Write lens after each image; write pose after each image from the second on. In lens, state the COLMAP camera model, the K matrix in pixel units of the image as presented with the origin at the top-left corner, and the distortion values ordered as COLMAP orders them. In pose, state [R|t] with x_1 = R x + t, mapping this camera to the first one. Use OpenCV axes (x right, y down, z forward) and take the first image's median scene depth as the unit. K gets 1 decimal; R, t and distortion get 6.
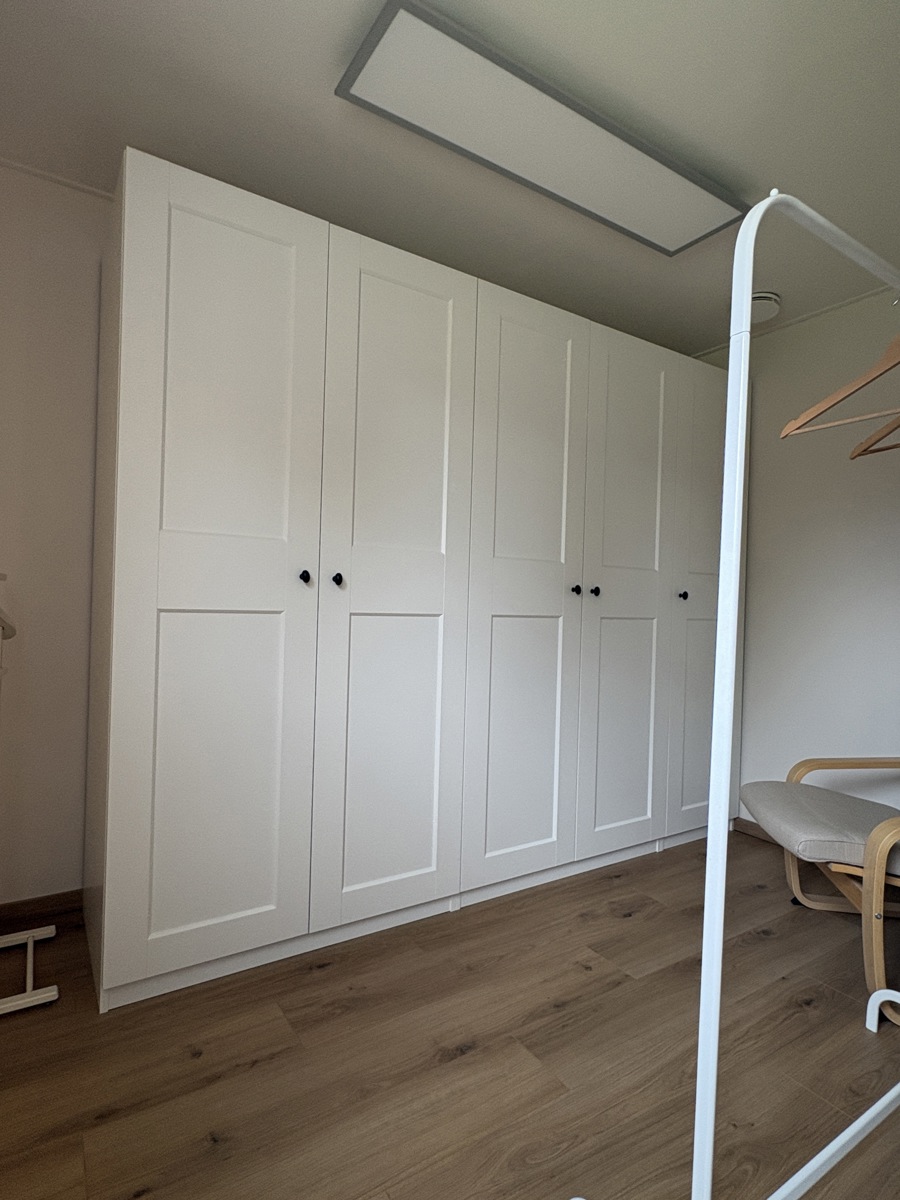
lens RADIAL K [[626.3, 0, 448.9], [0, 626.3, 599.4], [0, 0, 1]] dist [-0.006344, -0.000267]
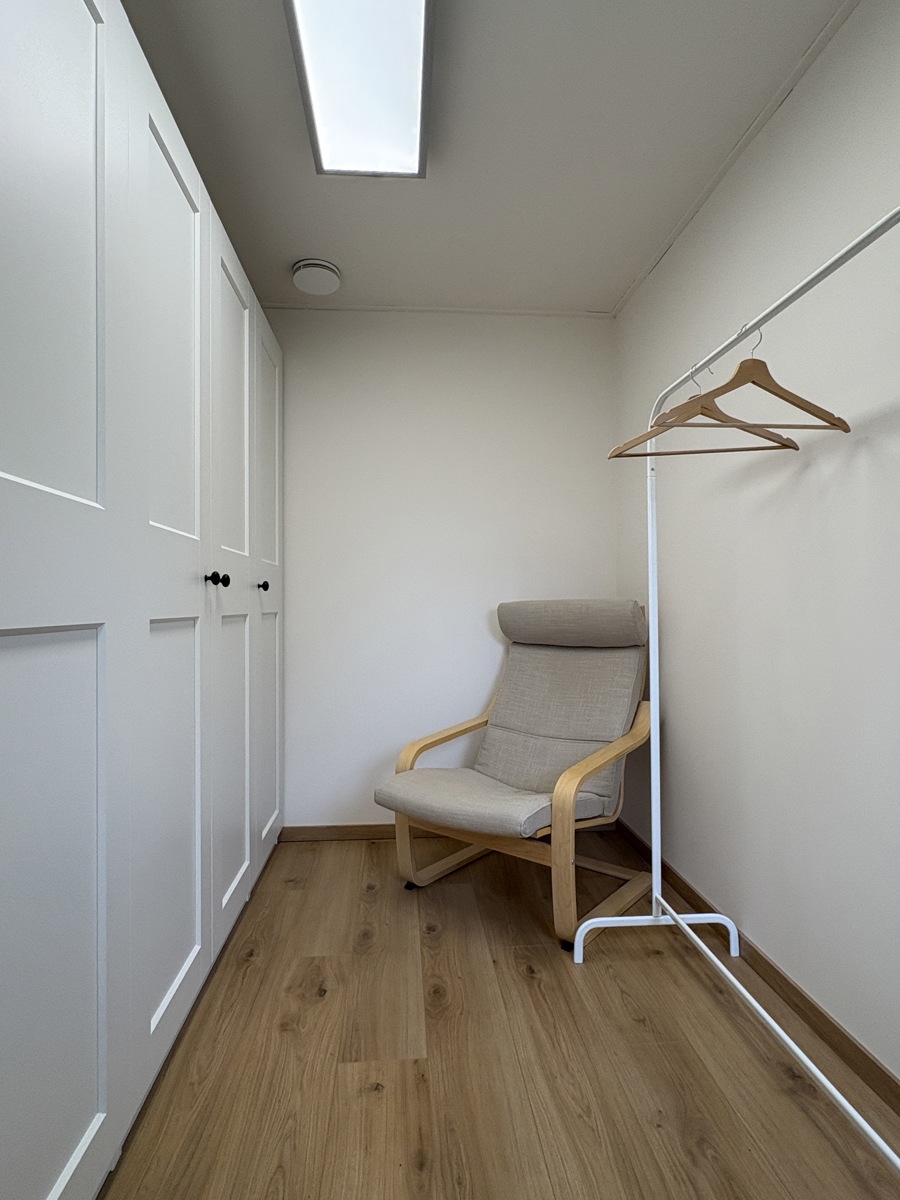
lens RADIAL K [[626.3, 0, 448.4], [0, 626.3, 605.0], [0, 0, 1]] dist [-0.006344, -0.000267]
pose [[0.475775, -0.025898, 0.879186, -0.358731], [0.010203, 0.999662, 0.023925, 0.002394], [-0.879508, -0.002413, 0.475878, 0.555532]]
